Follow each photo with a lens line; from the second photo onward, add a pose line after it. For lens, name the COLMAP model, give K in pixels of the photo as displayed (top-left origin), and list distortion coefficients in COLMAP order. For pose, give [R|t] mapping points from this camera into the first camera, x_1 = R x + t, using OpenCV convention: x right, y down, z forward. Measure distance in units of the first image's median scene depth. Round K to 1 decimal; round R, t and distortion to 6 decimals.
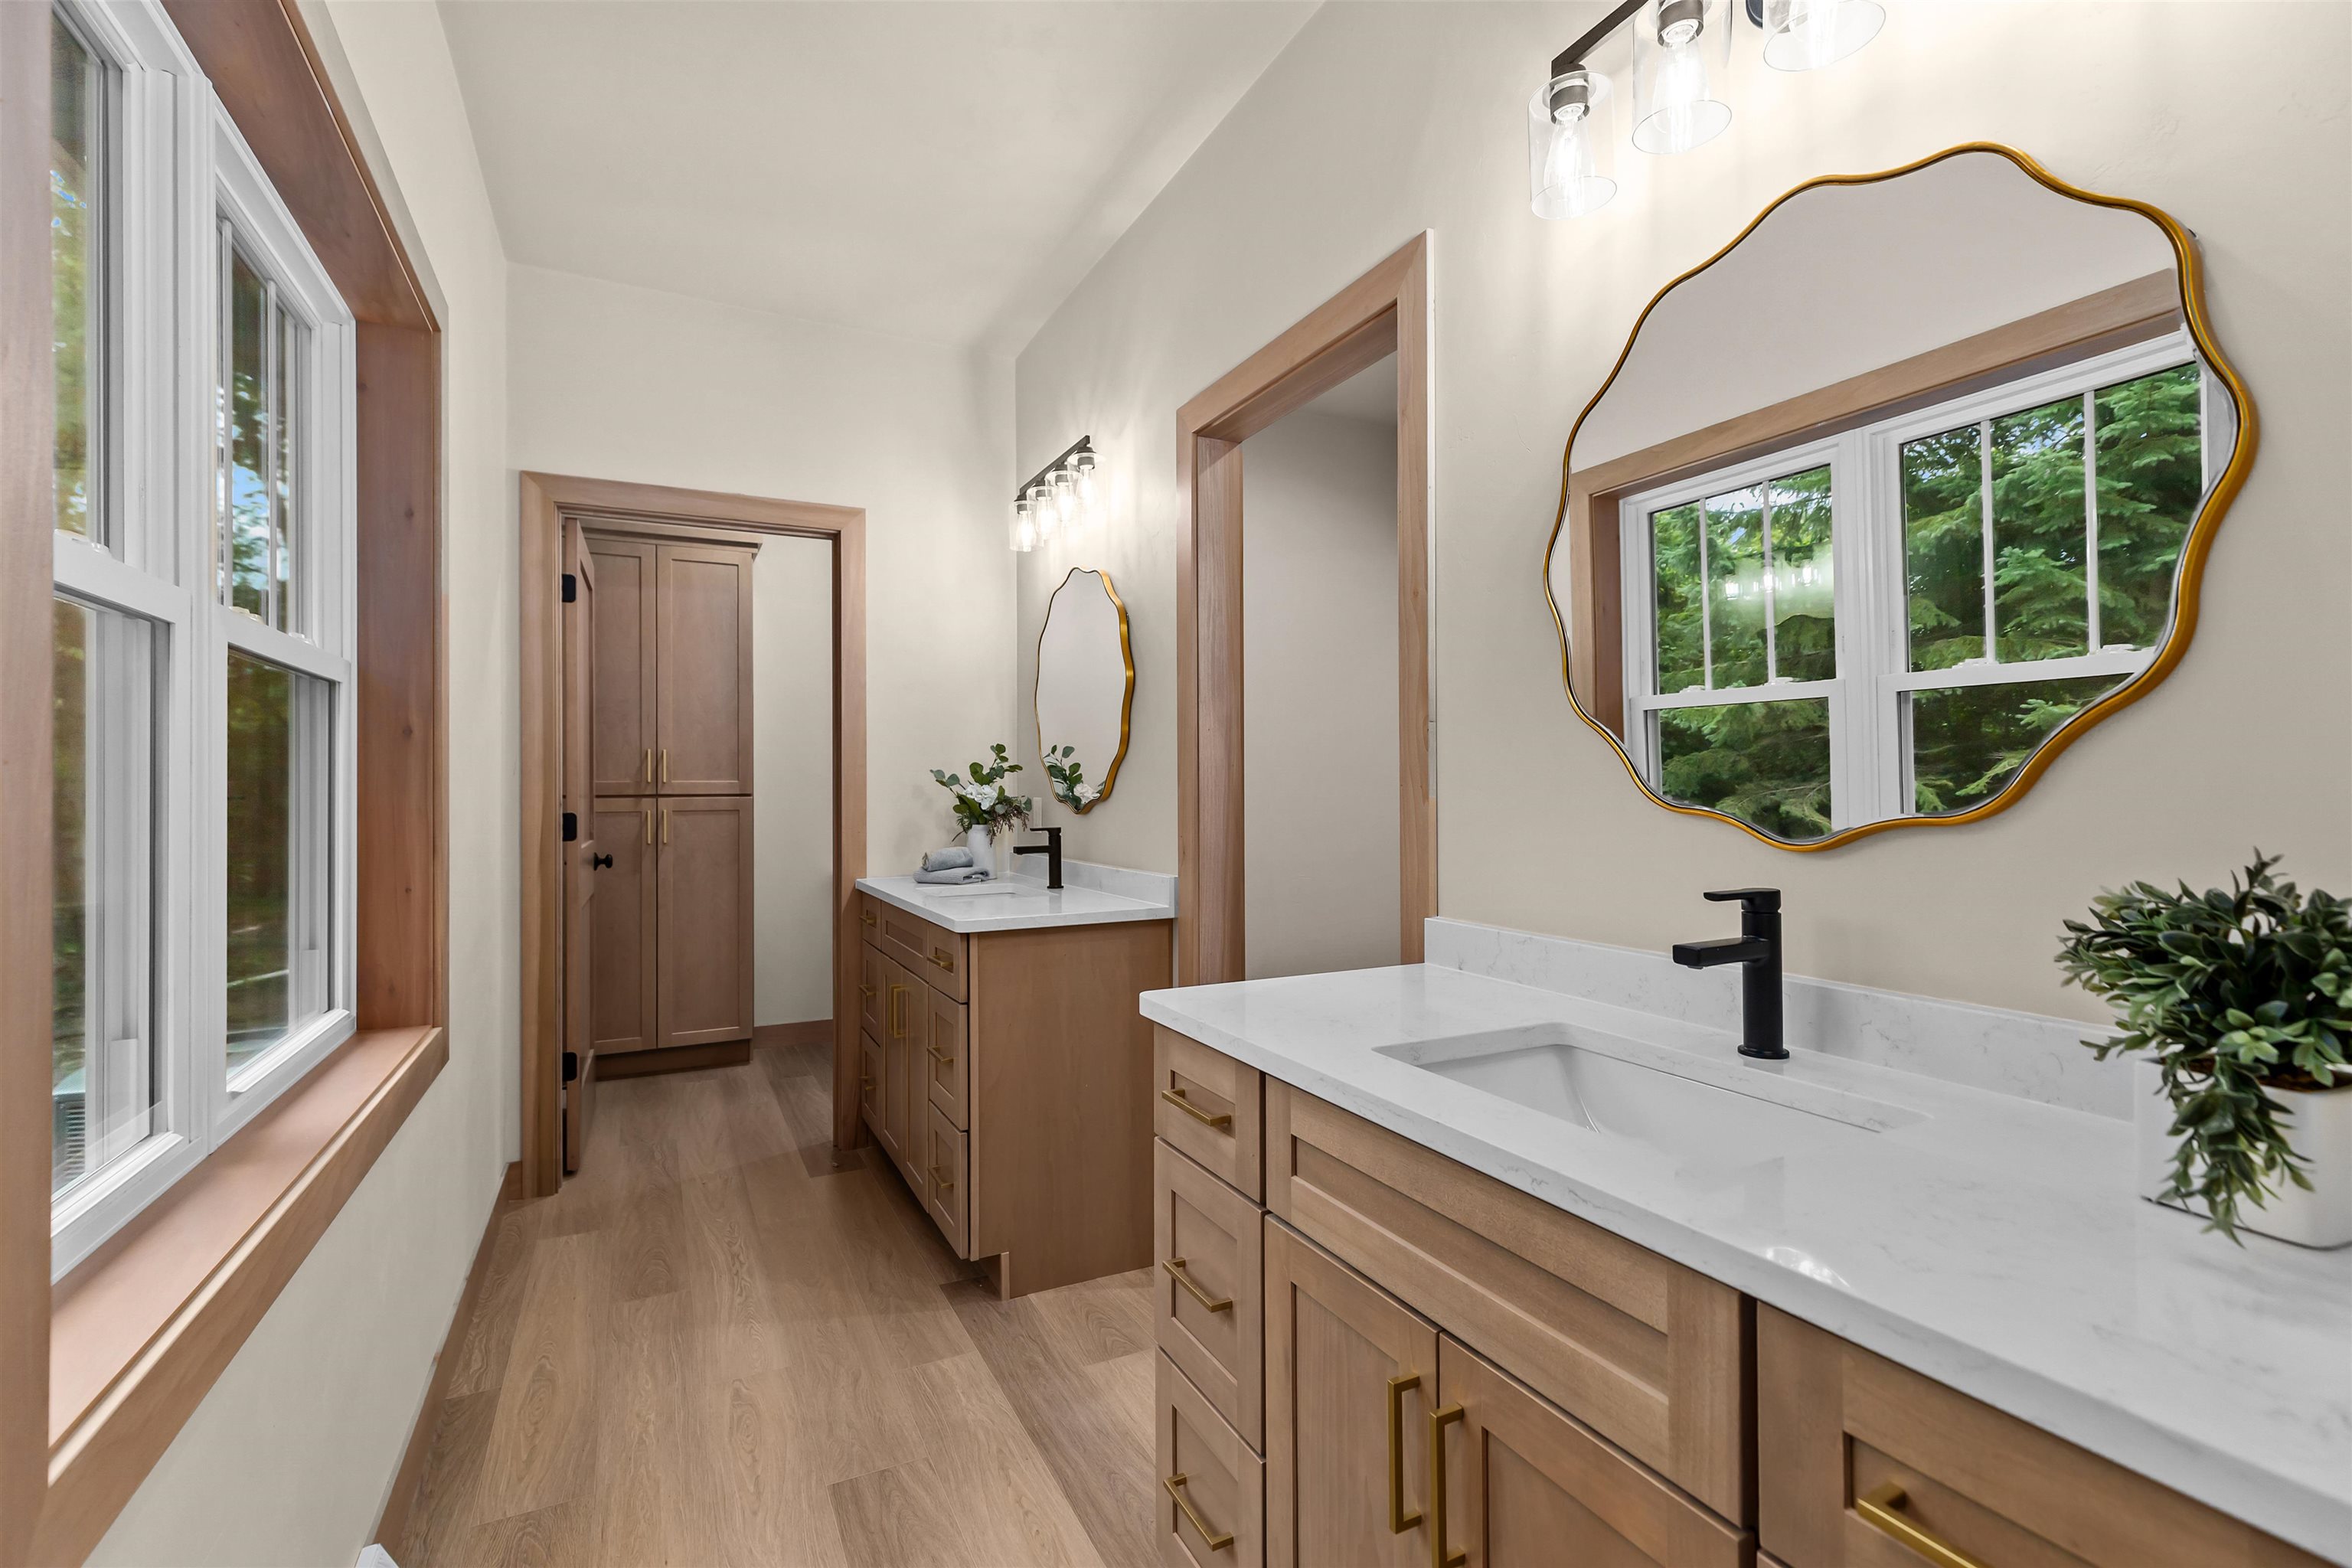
lens RADIAL K [[1074.8, 0, 1174.7], [0, 1074.8, 782.8], [0, 0, 1]] dist [0.003852, 0.000086]
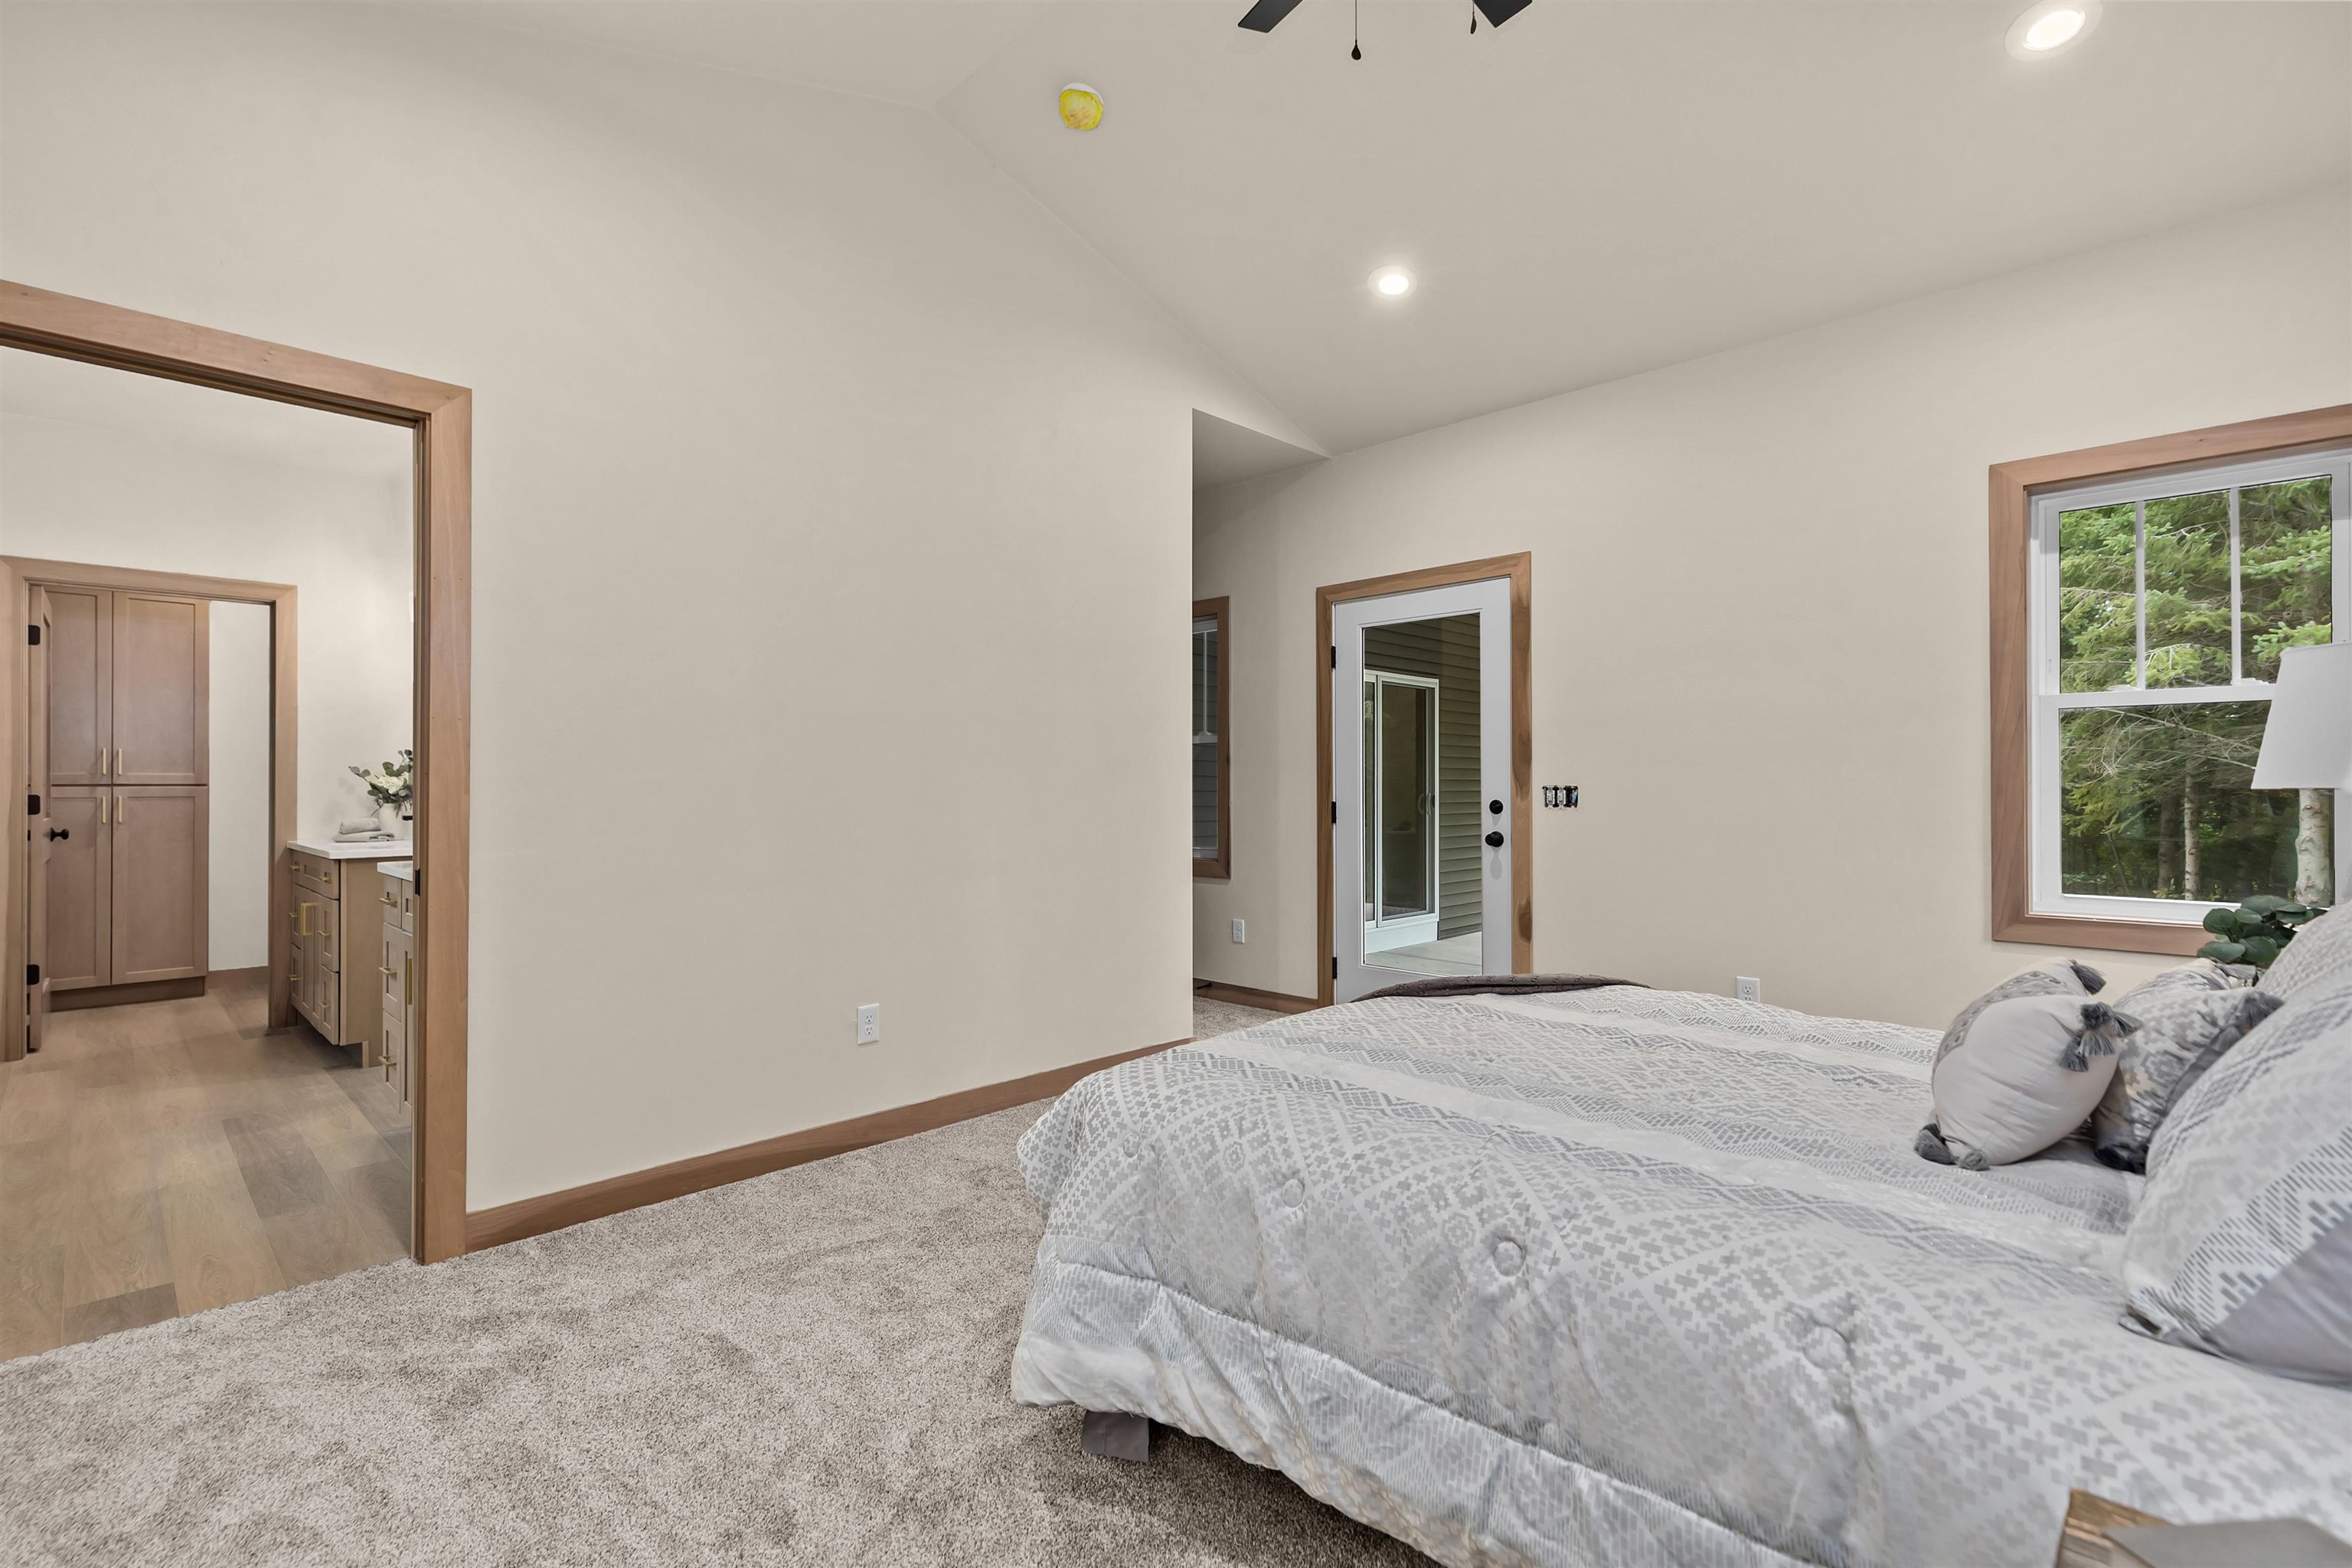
lens RADIAL K [[1074.8, 0, 1180.4], [0, 1074.8, 777.9], [0, 0, 1]] dist [0.003852, 0.000086]
pose [[0.944458, 0.004041, 0.328608, 0.358736], [-0.002712, 0.999986, -0.004504, 0.007189], [-0.328621, 0.003362, 0.944456, -0.760864]]
